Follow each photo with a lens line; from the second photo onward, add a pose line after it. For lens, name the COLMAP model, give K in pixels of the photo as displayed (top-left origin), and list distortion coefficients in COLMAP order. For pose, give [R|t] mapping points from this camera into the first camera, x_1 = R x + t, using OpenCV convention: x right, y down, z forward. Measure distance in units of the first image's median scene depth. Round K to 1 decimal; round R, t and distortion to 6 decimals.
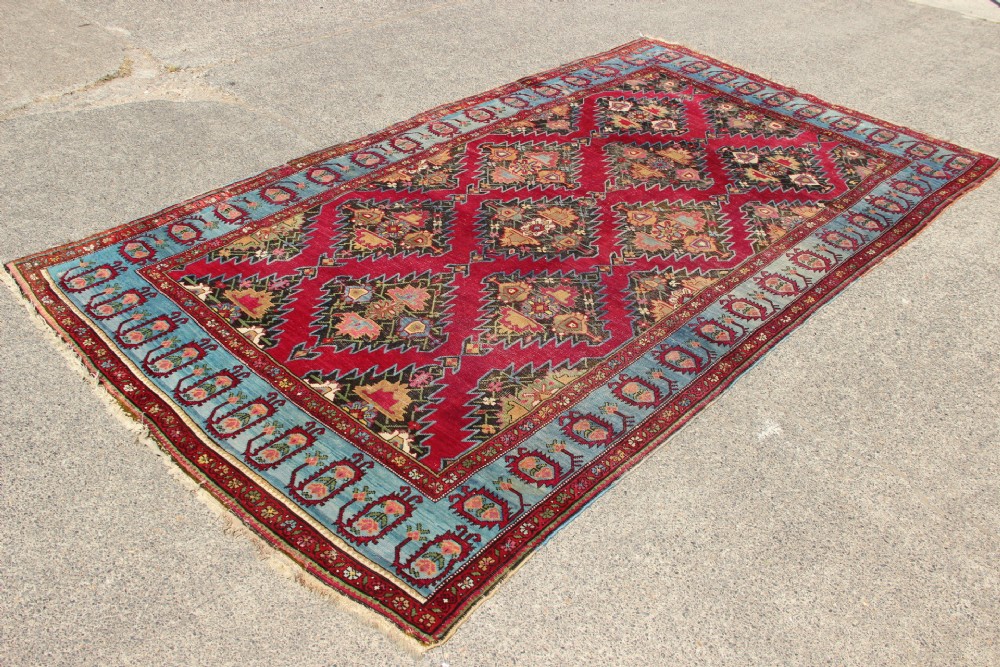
lens RADIAL K [[979.8, 0, 500.0], [0, 979.8, 287.2], [0, 0, 1]] dist [-0.085672, 0.000000]
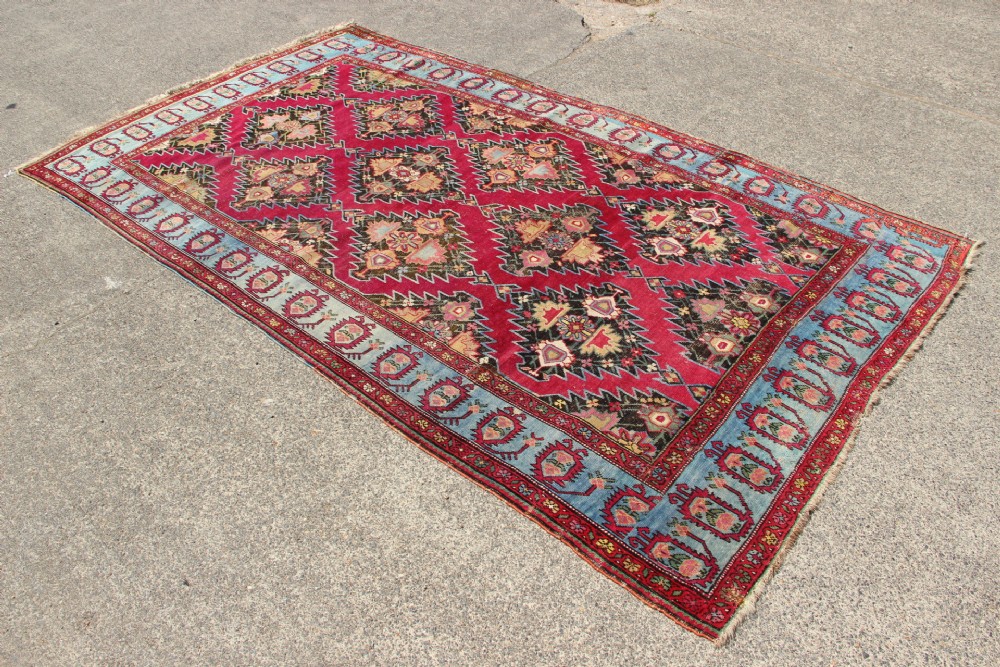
lens RADIAL K [[823.8, 0, 509.2], [0, 823.8, 325.3], [0, 0, 1]] dist [-0.181024, 0.133595]
pose [[0.057403, 0.615792, -0.785815, 0.935142], [-0.533203, 0.684360, 0.497339, -0.496534], [0.844038, 0.390450, 0.367627, 0.860229]]
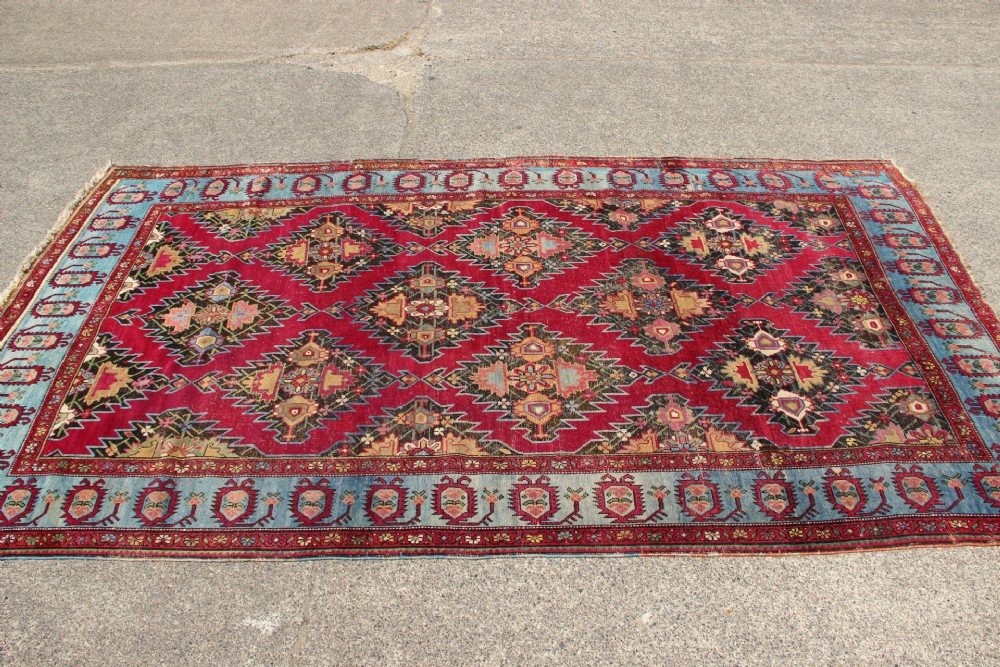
lens RADIAL K [[823.8, 0, 503.2], [0, 823.8, 319.8], [0, 0, 1]] dist [-0.181024, 0.133595]
pose [[0.692068, 0.429472, -0.580169, 0.576277], [-0.363408, 0.901757, 0.234029, -0.274036], [0.623680, 0.048874, 0.780150, 0.449431]]
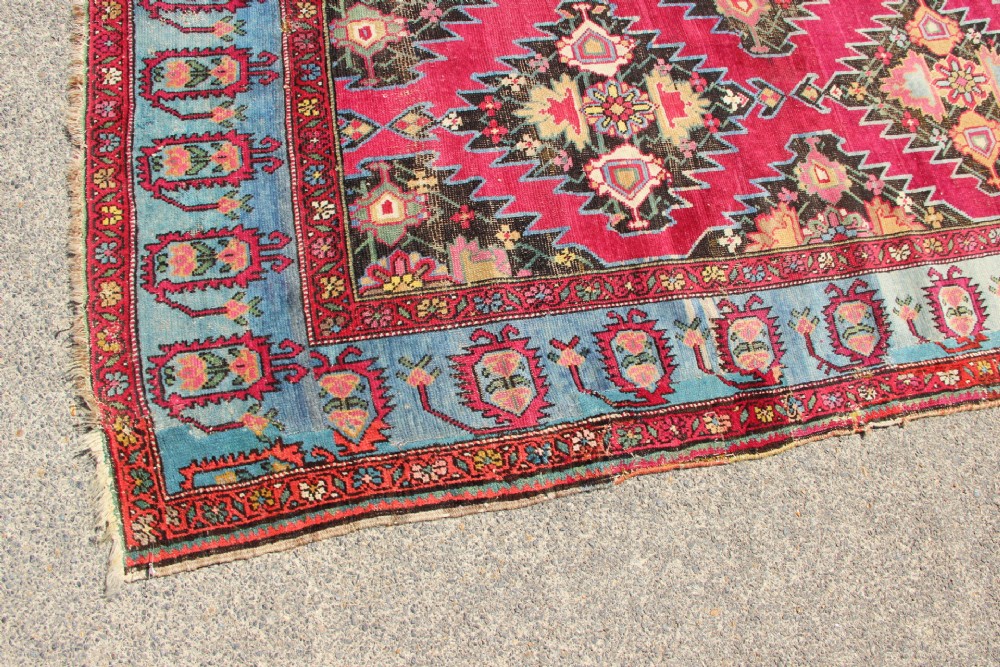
lens RADIAL K [[823.8, 0, 496.1], [0, 823.8, 326.5], [0, 0, 1]] dist [-0.181024, 0.133595]
pose [[-0.799491, -0.599633, -0.035413, 0.184786], [0.126213, -0.225334, 0.966072, -0.675271], [-0.587269, 0.767896, 0.255834, 1.320571]]
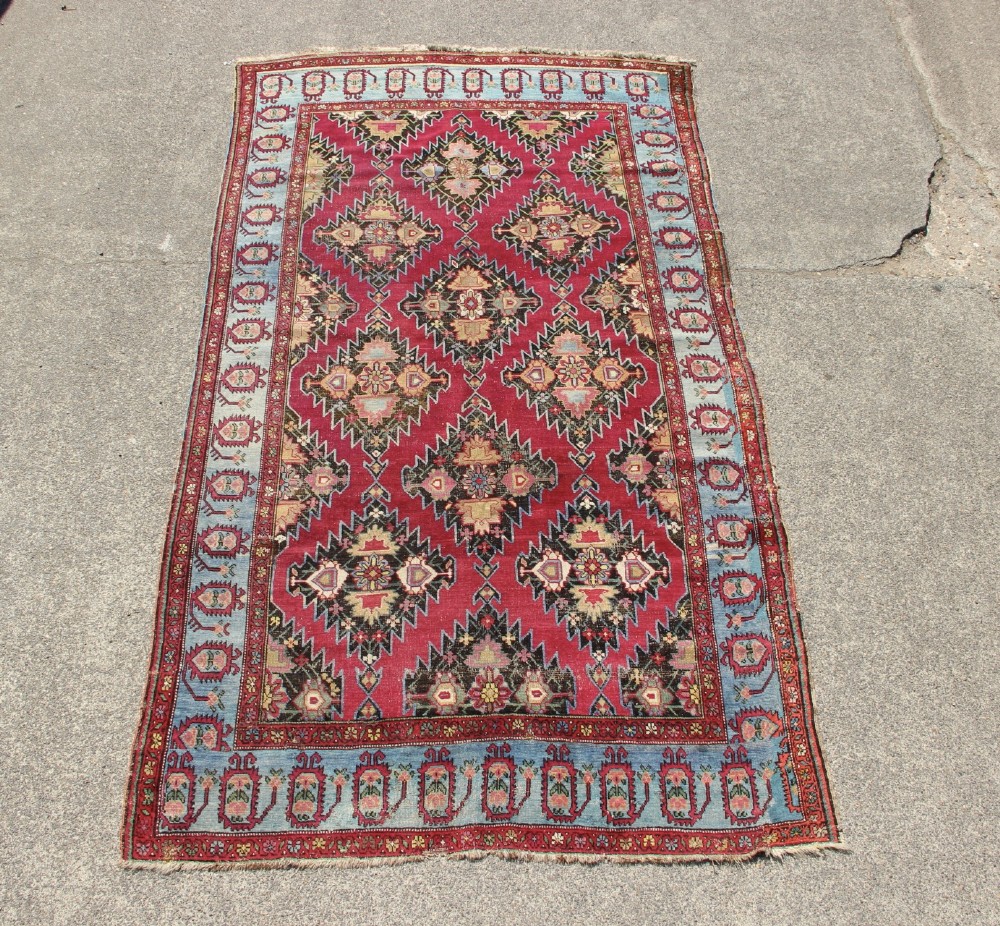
lens RADIAL K [[1149.3, 0, 496.1], [0, 1149.3, 455.7], [0, 0, 1]] dist [-0.160035, 0.000000]
pose [[-0.698018, 0.537189, -0.473497, 0.693385], [-0.459026, 0.171844, 0.871645, -1.124497], [0.549606, 0.825771, 0.126634, 1.037441]]
